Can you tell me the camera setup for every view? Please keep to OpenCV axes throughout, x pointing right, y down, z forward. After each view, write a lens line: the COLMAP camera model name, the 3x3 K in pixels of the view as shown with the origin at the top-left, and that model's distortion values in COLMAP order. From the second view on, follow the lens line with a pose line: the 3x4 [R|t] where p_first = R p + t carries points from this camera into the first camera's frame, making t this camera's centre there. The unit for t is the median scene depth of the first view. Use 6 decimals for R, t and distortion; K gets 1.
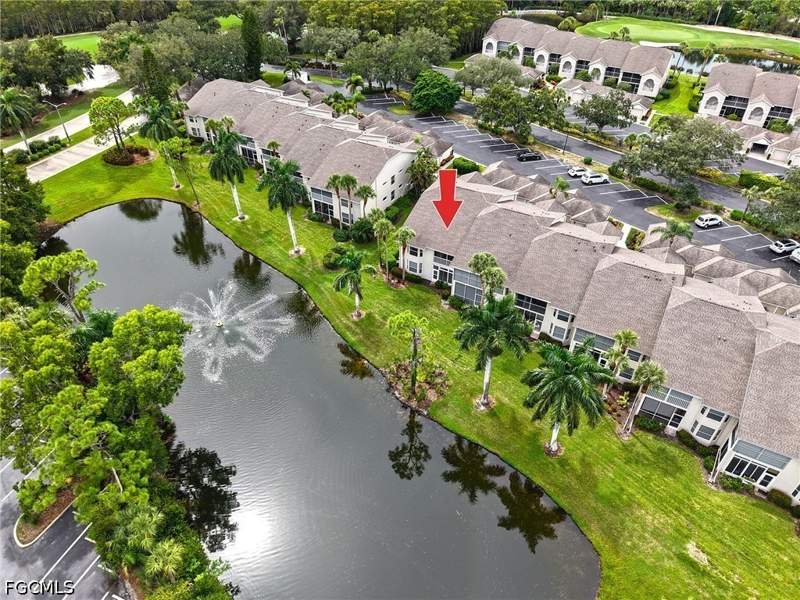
lens RADIAL K [[553.6, 0, 400.0], [0, 553.6, 300.0], [0, 0, 1]] dist [0.004024, -0.002036]
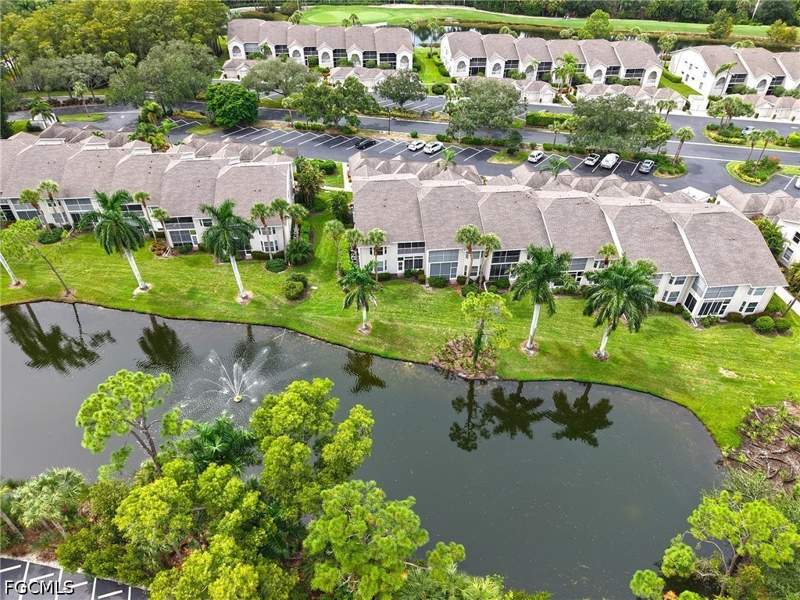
lens RADIAL K [[553.6, 0, 400.0], [0, 553.6, 300.0], [0, 0, 1]] dist [0.004024, -0.002036]
pose [[0.806762, -0.362921, 0.466286, -0.383435], [0.359484, 0.927764, 0.100125, -0.078678], [-0.468941, 0.086846, 0.878949, 0.084022]]
